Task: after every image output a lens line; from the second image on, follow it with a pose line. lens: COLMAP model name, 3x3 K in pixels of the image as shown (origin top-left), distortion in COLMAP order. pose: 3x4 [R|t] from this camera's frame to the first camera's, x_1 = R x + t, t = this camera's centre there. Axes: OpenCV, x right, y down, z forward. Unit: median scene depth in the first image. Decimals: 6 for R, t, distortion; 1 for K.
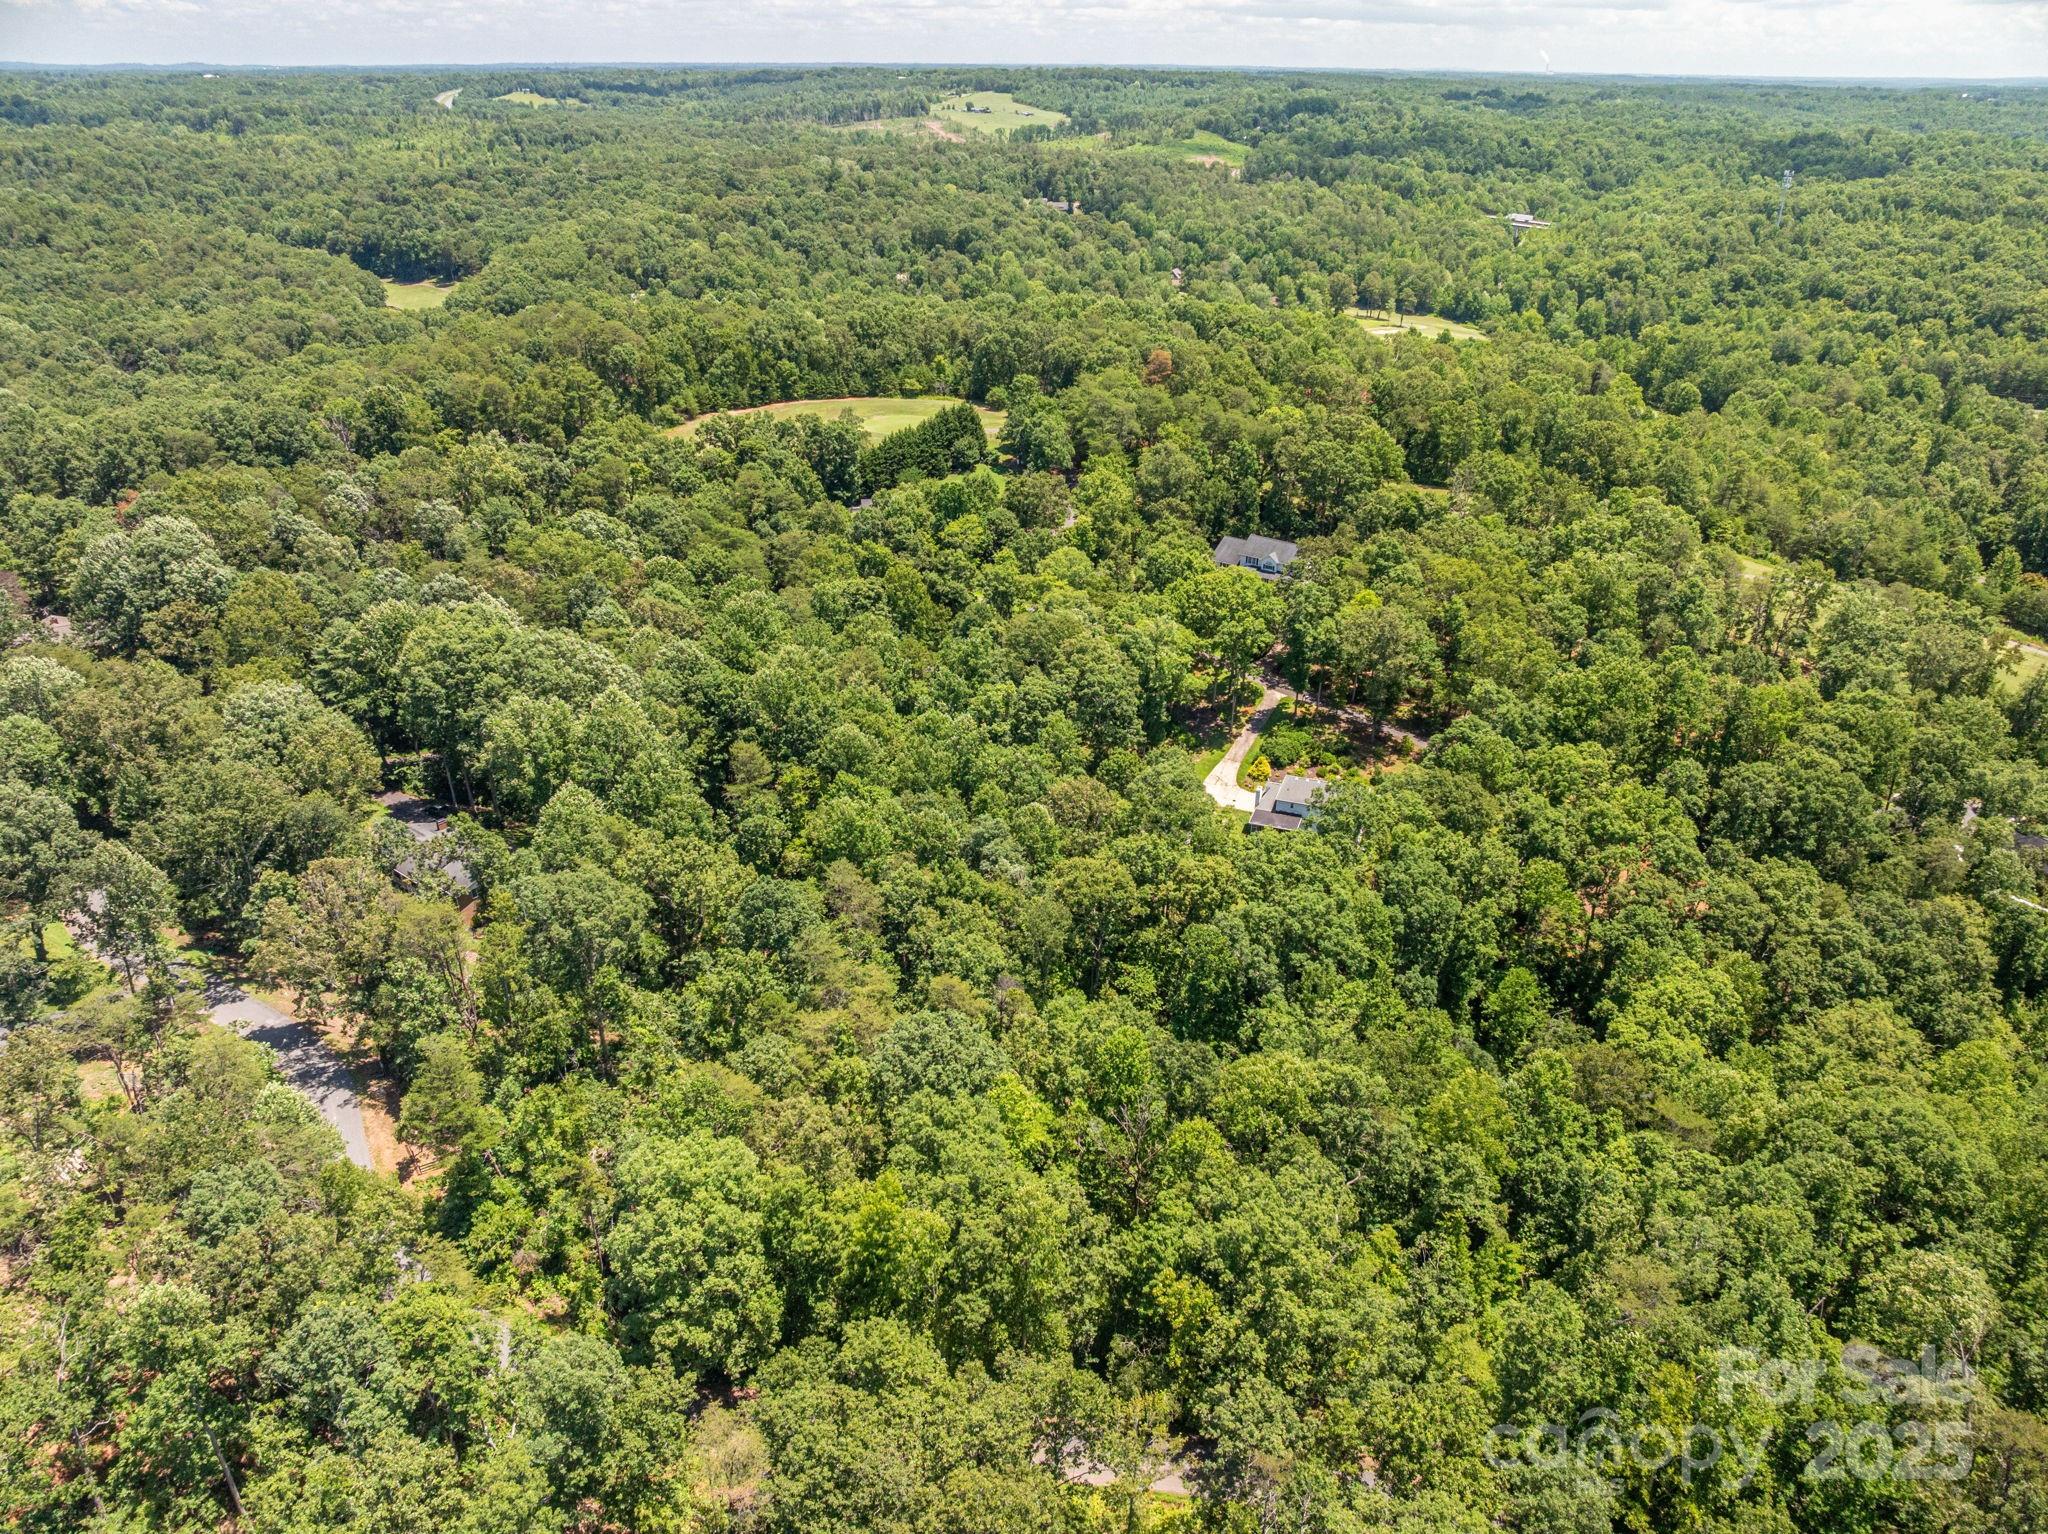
lens RADIAL K [[1459.0, 0, 1035.5], [0, 1459.0, 762.4], [0, 0, 1]] dist [-0.059610, 0.031229]
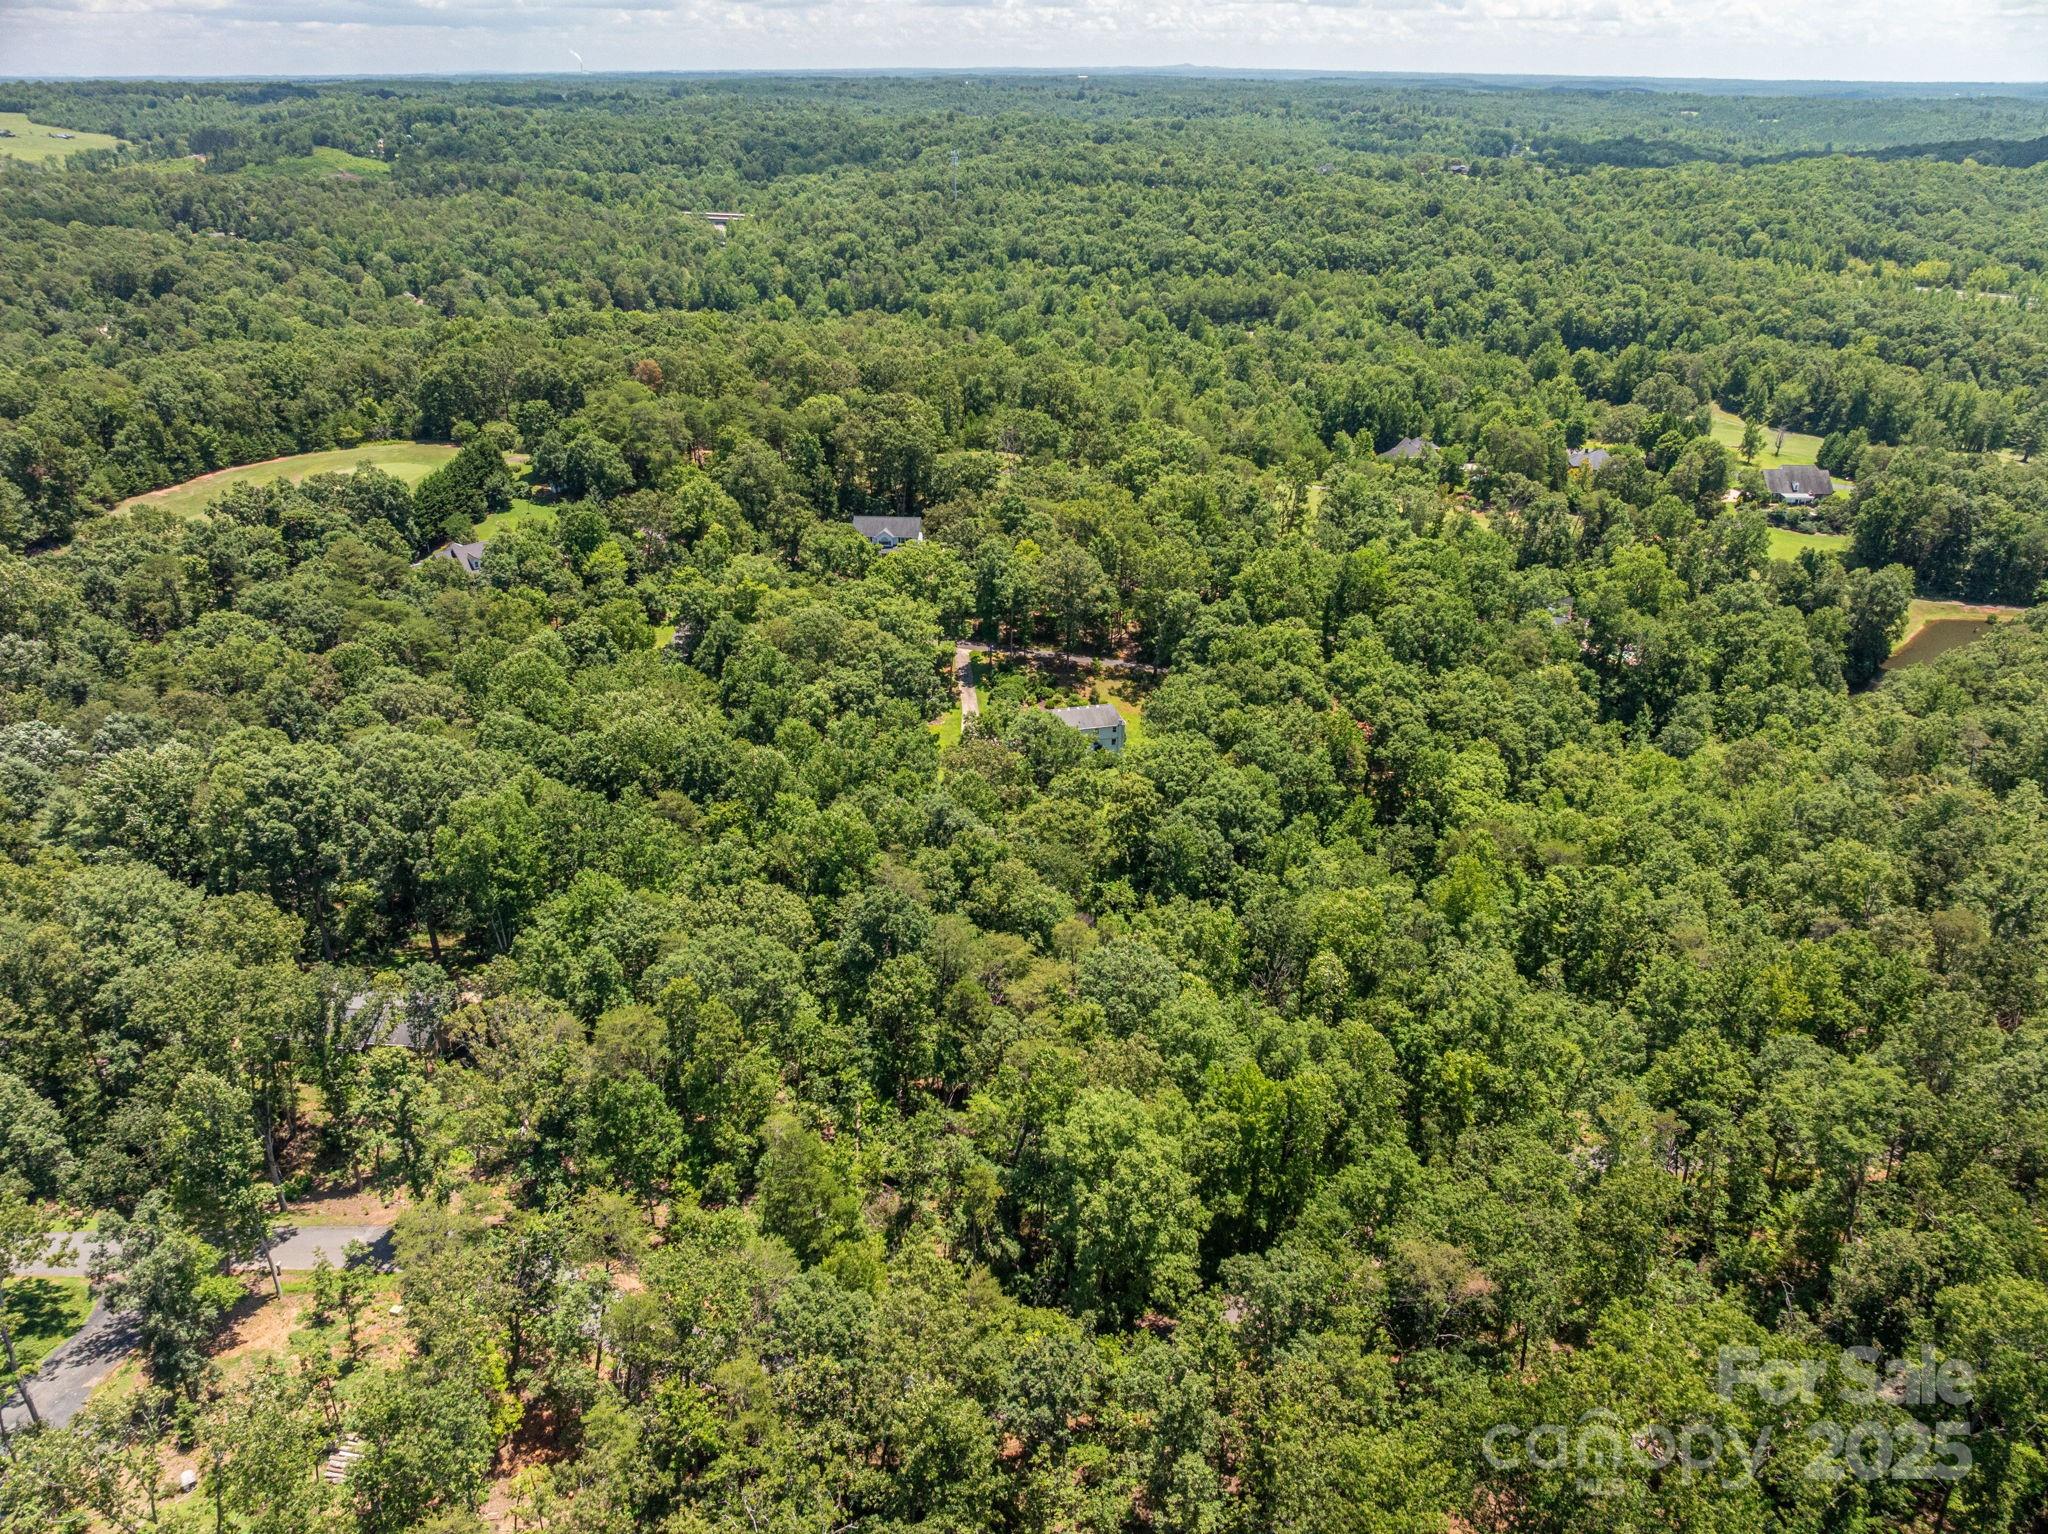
lens RADIAL K [[1459.0, 0, 1040.2], [0, 1459.0, 770.7], [0, 0, 1]] dist [-0.059610, 0.031229]
pose [[0.824945, -0.253154, 0.505350, -0.241975], [0.251040, 0.965167, 0.073694, -0.017930], [-0.506403, 0.066070, 0.859762, 0.035342]]
